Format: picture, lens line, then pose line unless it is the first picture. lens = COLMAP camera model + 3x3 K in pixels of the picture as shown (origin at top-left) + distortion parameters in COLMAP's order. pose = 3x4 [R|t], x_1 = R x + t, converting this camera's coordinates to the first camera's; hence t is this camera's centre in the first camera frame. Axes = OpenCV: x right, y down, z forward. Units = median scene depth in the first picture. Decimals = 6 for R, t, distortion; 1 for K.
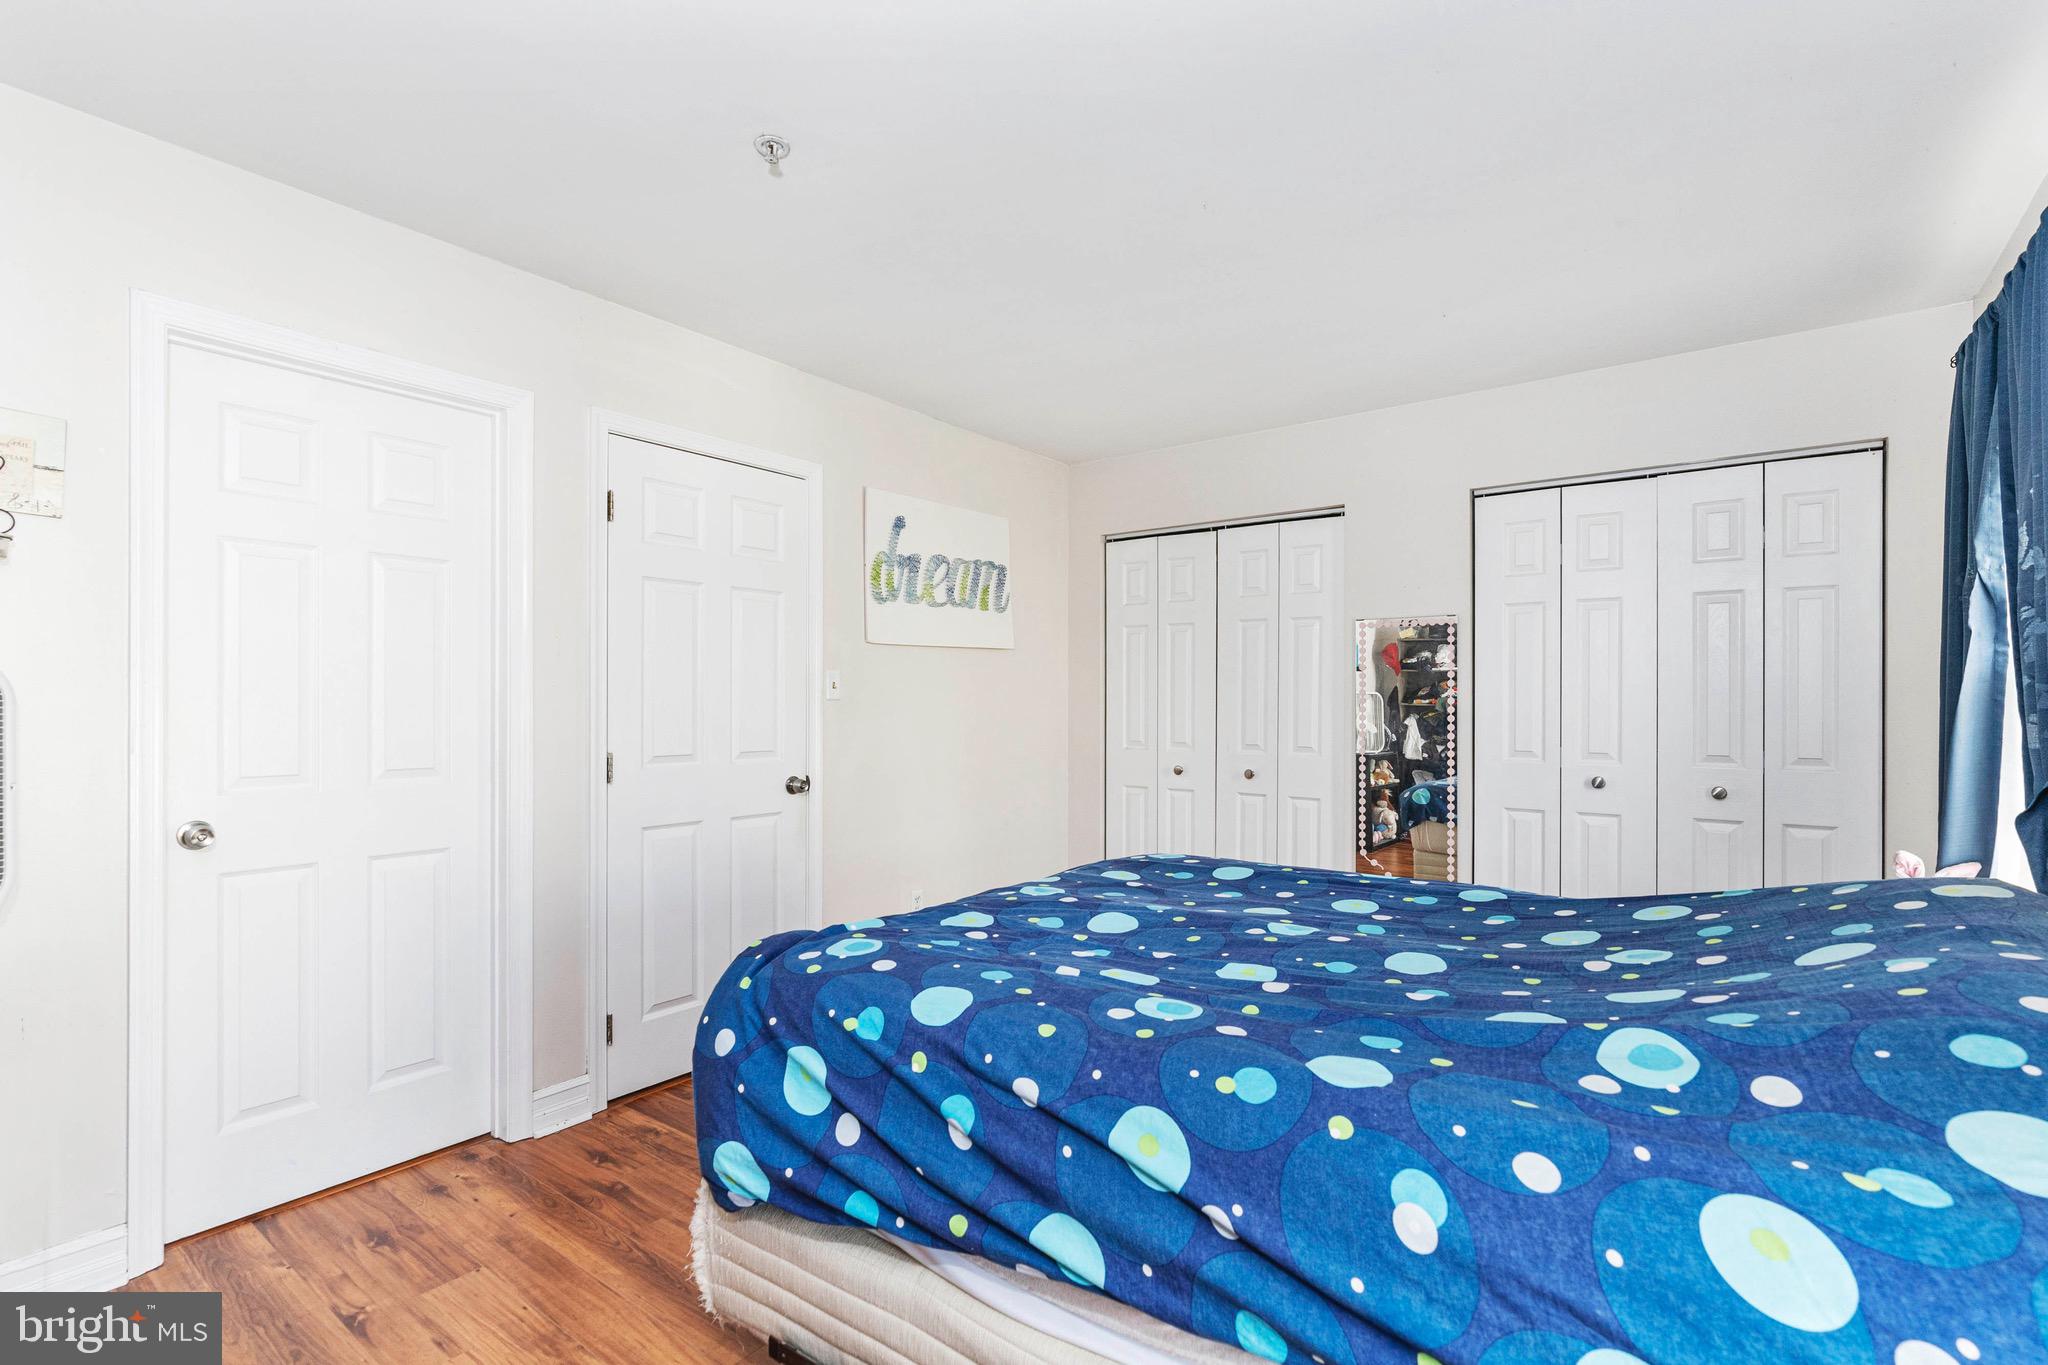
lens RADIAL K [[984.8, 0, 1019.1], [0, 984.8, 665.4], [0, 0, 1]] dist [-0.000848, 0.000264]
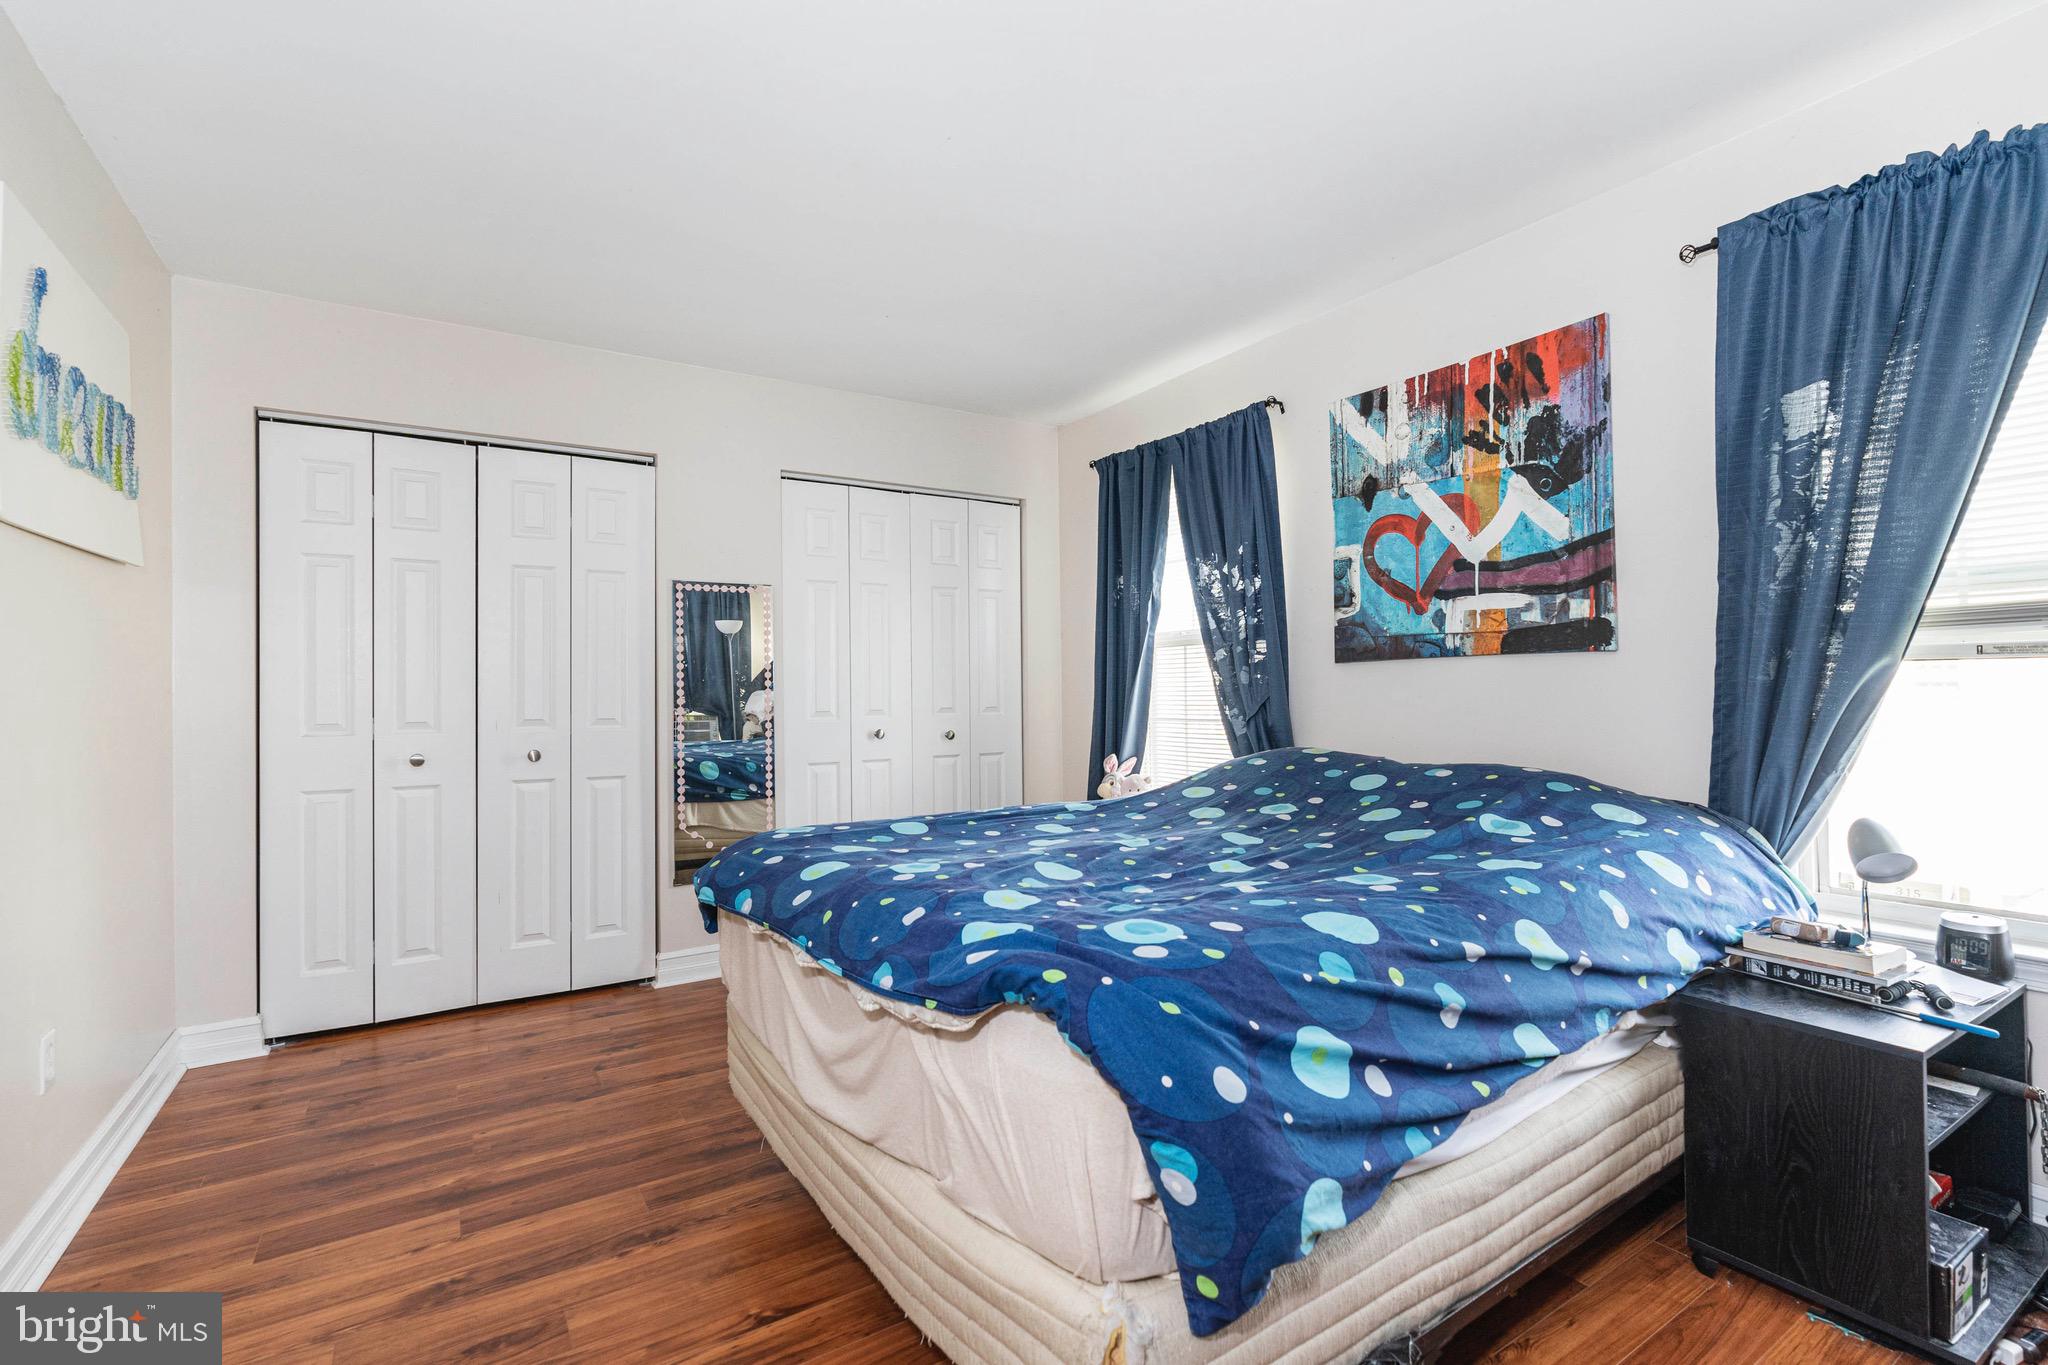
lens RADIAL K [[923.8, 0, 1026.0], [0, 923.8, 677.1], [0, 0, 1]] dist [-0.002646, 0.000559]
pose [[0.323089, 0.003363, 0.946363, -1.007967], [-0.024676, 0.999684, 0.004872, 0.096219], [-0.946047, -0.024927, 0.323070, 0.967184]]
